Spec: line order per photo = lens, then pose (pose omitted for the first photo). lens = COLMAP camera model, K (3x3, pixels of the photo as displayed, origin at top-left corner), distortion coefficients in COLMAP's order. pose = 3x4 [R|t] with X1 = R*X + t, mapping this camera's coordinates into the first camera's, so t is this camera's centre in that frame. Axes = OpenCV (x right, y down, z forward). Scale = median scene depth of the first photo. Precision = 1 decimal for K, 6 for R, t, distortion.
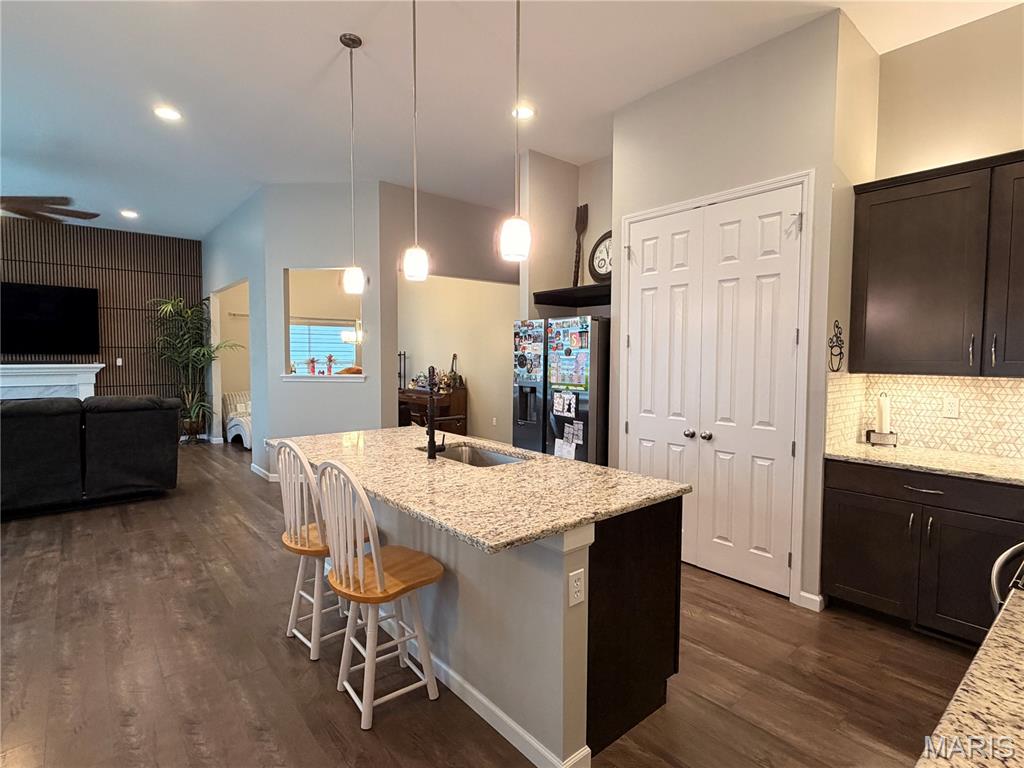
lens RADIAL K [[520.7, 0, 514.9], [0, 520.7, 384.5], [0, 0, 1]] dist [0.004316, 0.000454]
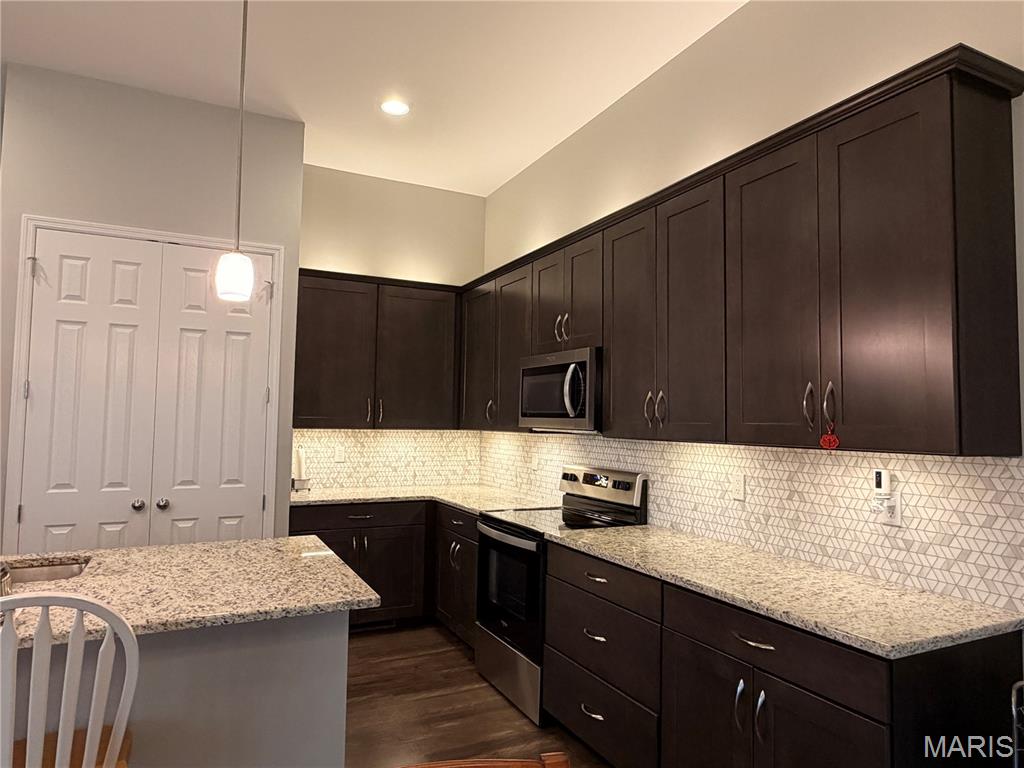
lens RADIAL K [[646.8, 0, 511.3], [0, 646.8, 382.8], [0, 0, 1]] dist [0.010674, 0.001547]
pose [[0.245125, 0.051636, 0.968115, -0.612994], [0.038793, 0.997258, -0.063013, -0.013964], [-0.968715, 0.053002, 0.242450, 0.195350]]
